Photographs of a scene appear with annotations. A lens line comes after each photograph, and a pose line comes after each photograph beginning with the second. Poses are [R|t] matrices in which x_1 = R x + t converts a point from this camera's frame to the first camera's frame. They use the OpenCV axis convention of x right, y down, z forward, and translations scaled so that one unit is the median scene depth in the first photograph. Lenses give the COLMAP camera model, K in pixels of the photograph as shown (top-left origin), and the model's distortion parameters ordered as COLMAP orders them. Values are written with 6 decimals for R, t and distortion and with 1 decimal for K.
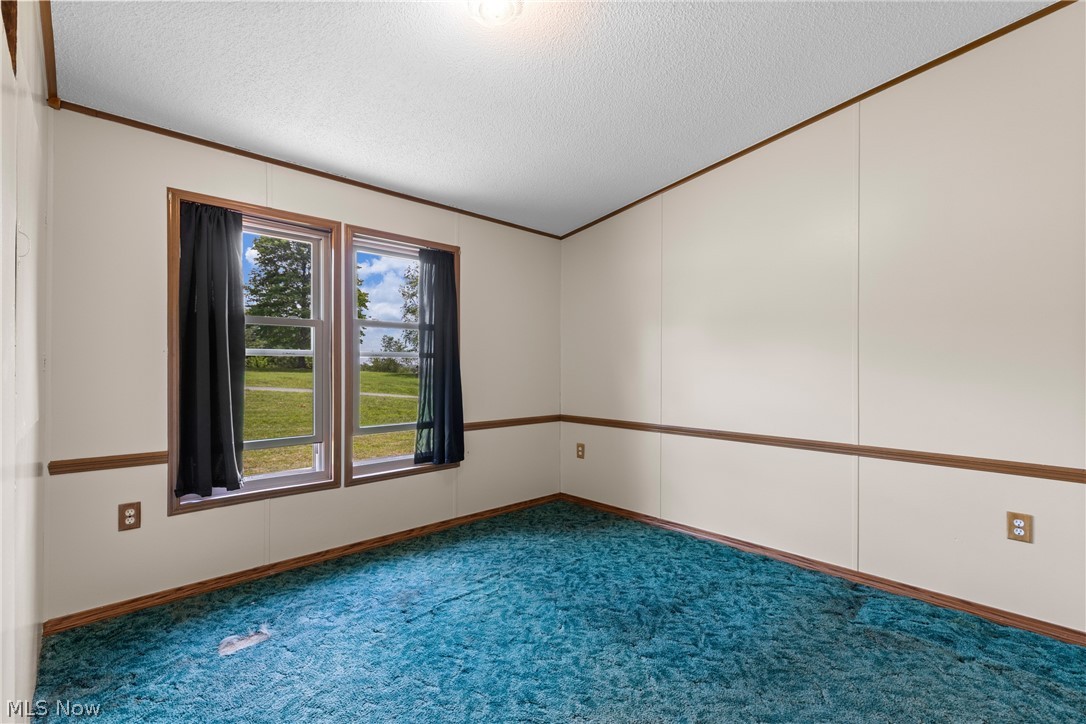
lens RADIAL K [[497.7, 0, 542.7], [0, 497.7, 369.6], [0, 0, 1]] dist [0.010664, -0.001167]
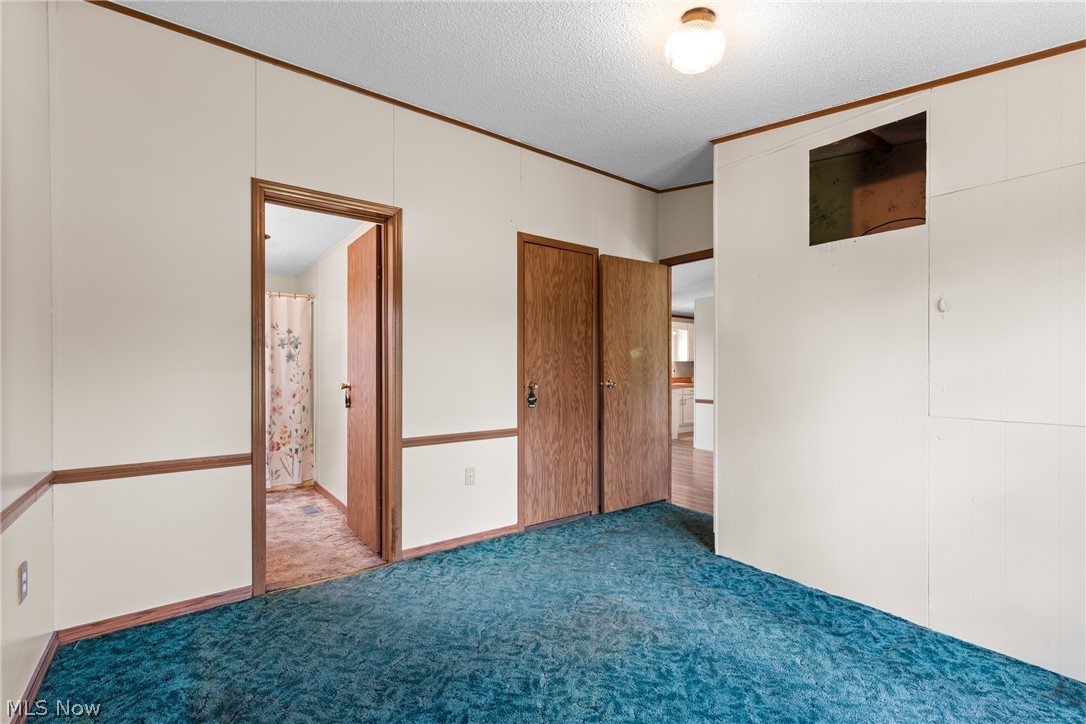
lens RADIAL K [[497.7, 0, 539.7], [0, 497.7, 367.6], [0, 0, 1]] dist [0.010664, -0.001167]
pose [[-0.993159, -0.003987, 0.116704, 0.108016], [-0.004299, 0.999988, -0.002424, -0.012482], [-0.116693, -0.002909, -0.993164, 1.986748]]
